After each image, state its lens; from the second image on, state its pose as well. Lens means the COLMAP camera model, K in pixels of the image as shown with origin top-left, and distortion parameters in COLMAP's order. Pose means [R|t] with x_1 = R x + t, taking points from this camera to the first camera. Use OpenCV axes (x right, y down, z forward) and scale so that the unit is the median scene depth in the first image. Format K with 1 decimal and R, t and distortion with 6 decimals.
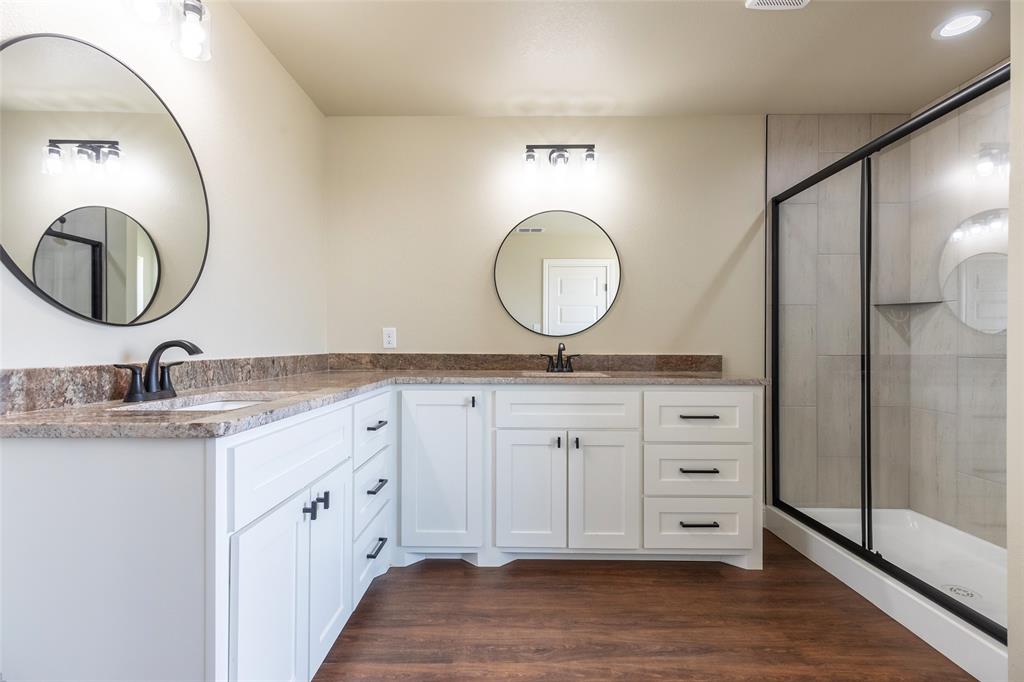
lens RADIAL K [[458.0, 0, 510.6], [0, 458.0, 345.1], [0, 0, 1]] dist [0.006290, -0.002402]
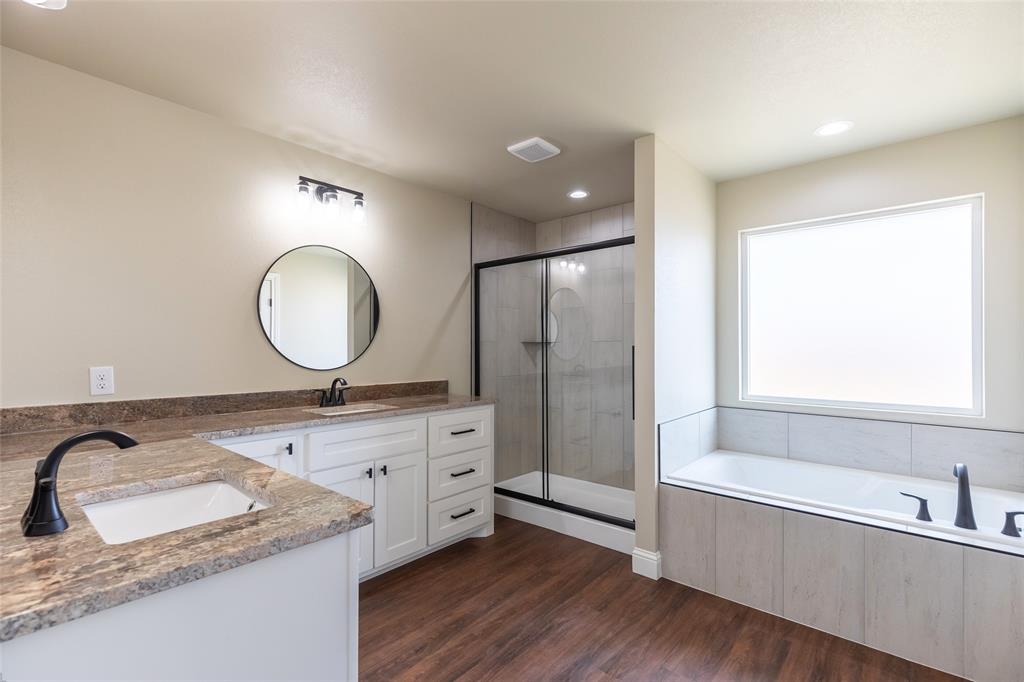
lens RADIAL K [[458.0, 0, 516.6], [0, 458.0, 344.1], [0, 0, 1]] dist [0.006290, -0.002402]
pose [[0.648553, 0.007927, 0.761128, -0.490474], [0.003358, 0.999906, -0.013275, -0.076958], [-0.761162, 0.011166, 0.648466, 0.023604]]
